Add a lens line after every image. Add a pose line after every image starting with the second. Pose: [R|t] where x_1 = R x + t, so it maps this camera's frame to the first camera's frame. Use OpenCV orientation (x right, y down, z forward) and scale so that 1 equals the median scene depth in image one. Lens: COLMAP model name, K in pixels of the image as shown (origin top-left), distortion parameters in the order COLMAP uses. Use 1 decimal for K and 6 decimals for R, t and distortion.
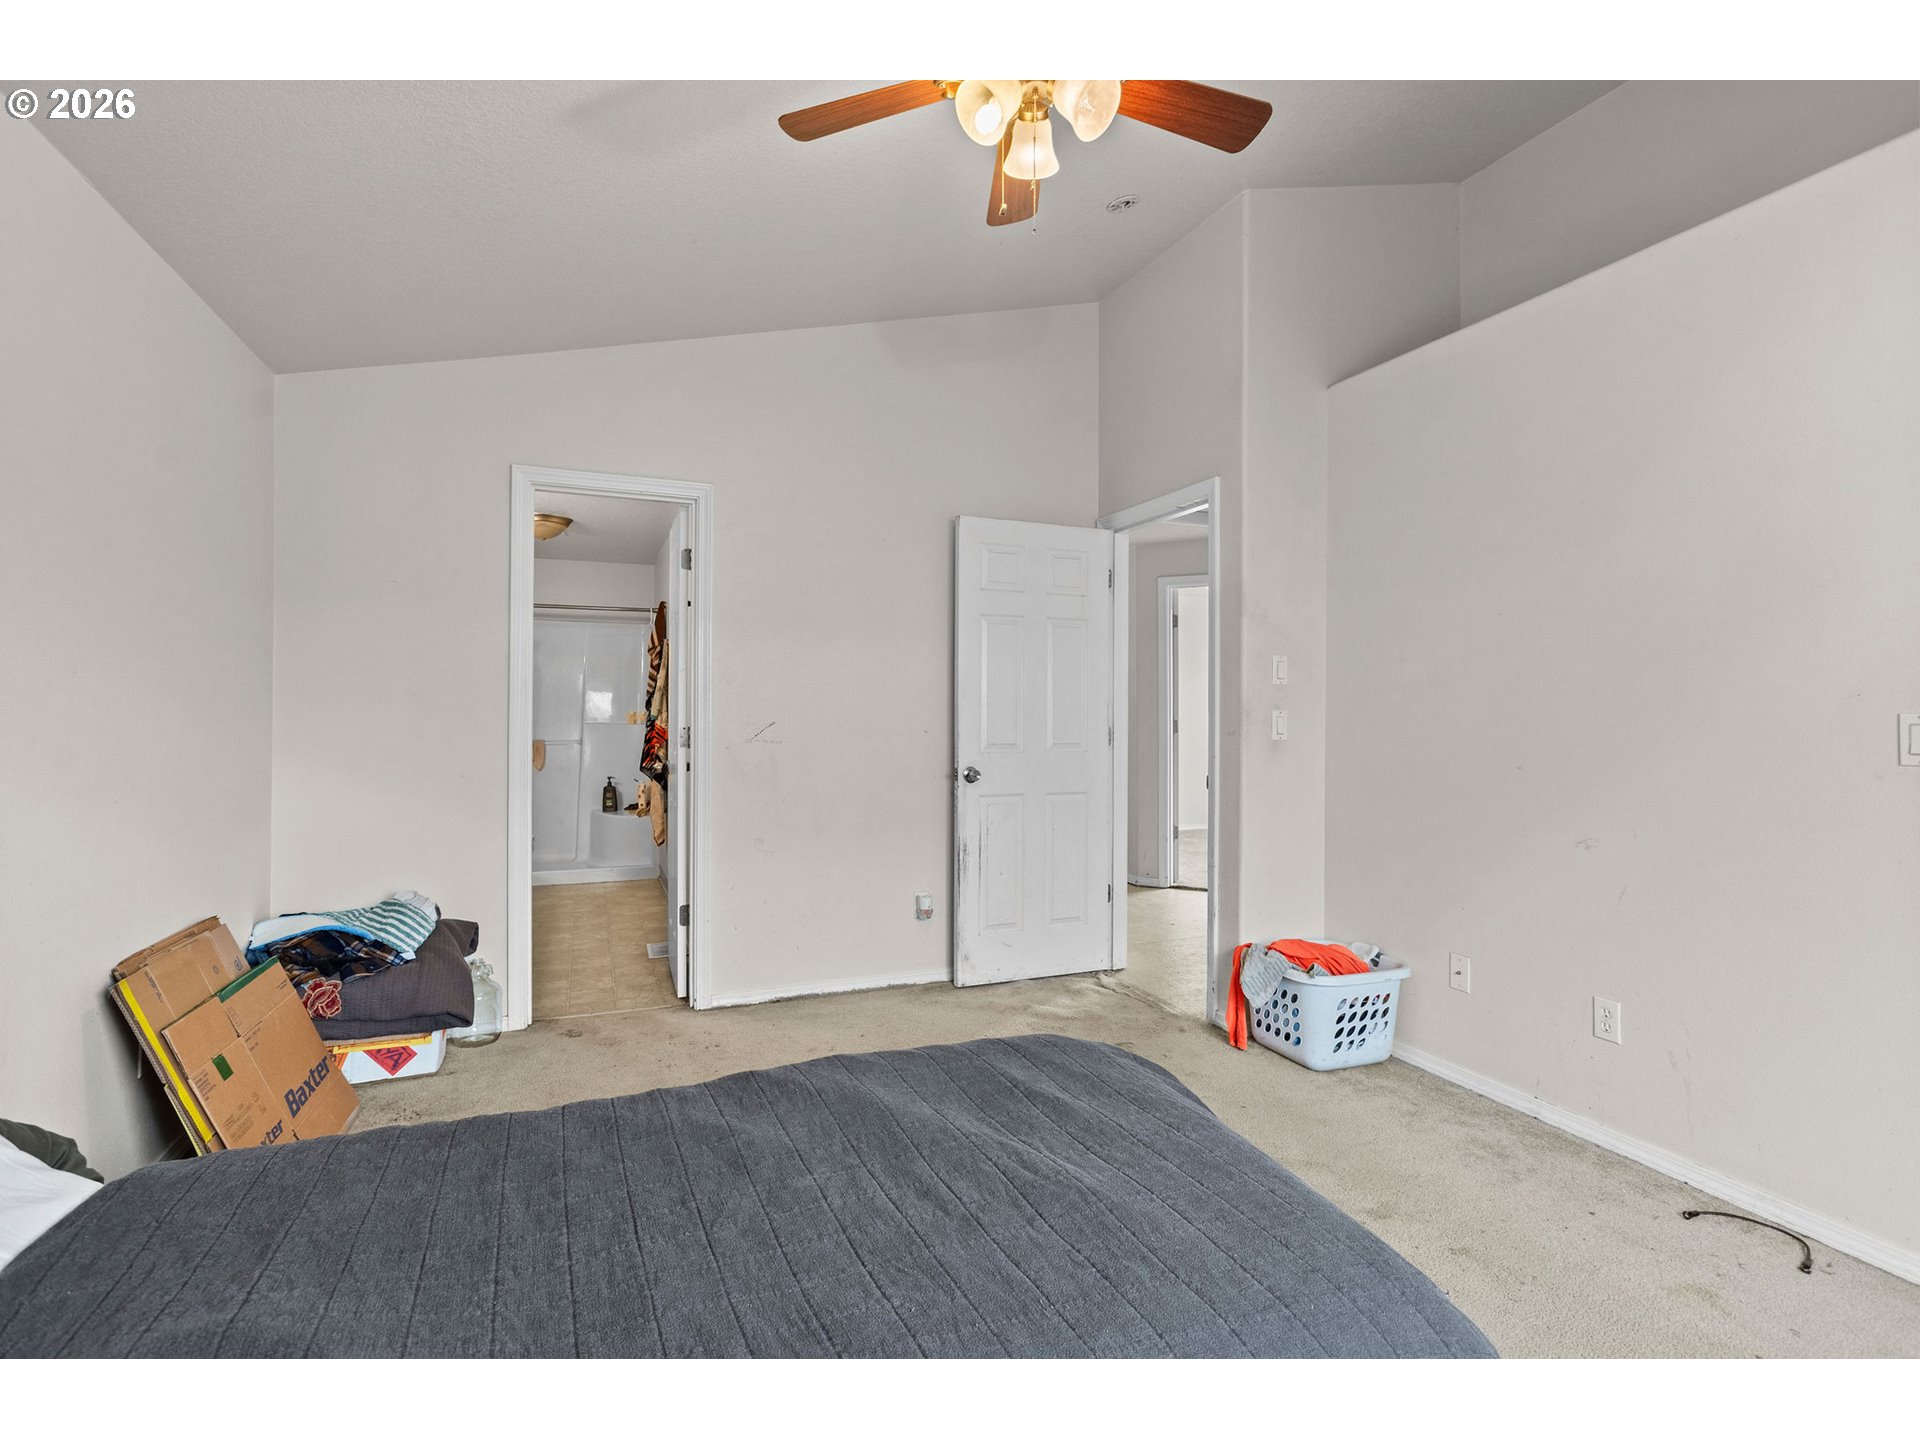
lens RADIAL K [[930.6, 0, 949.9], [0, 930.6, 715.2], [0, 0, 1]] dist [0.025465, -0.000456]
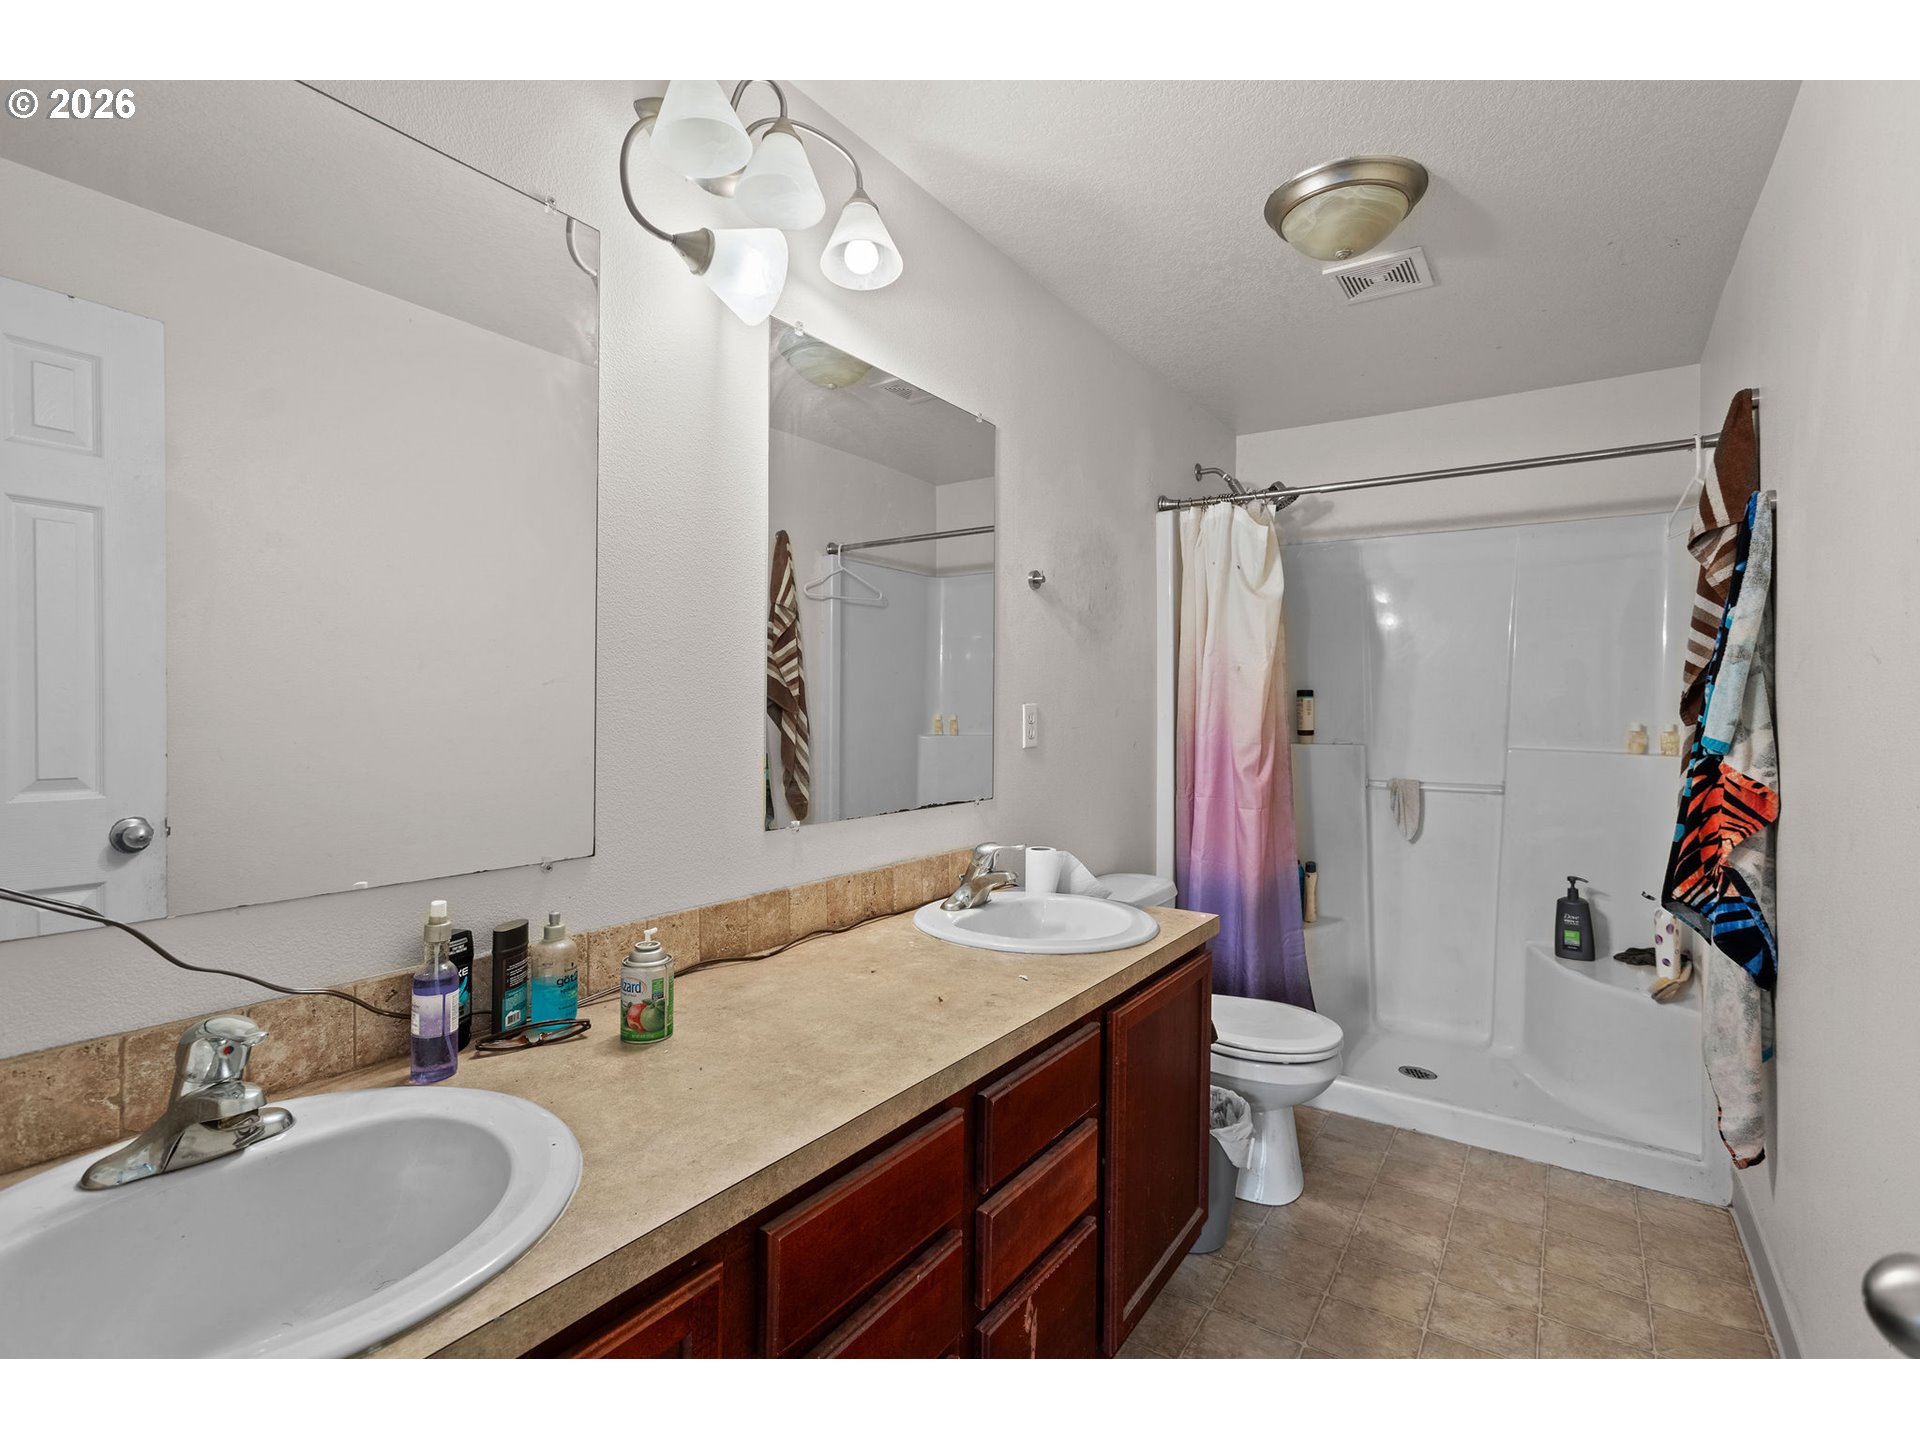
lens RADIAL K [[930.6, 0, 953.9], [0, 930.6, 721.6], [0, 0, 1]] dist [0.025465, -0.000456]
pose [[0.576815, -0.000574, -0.816875, -0.200443], [0.005742, 0.999978, 0.003352, -0.008105], [0.816855, -0.006624, 0.576806, 0.592689]]
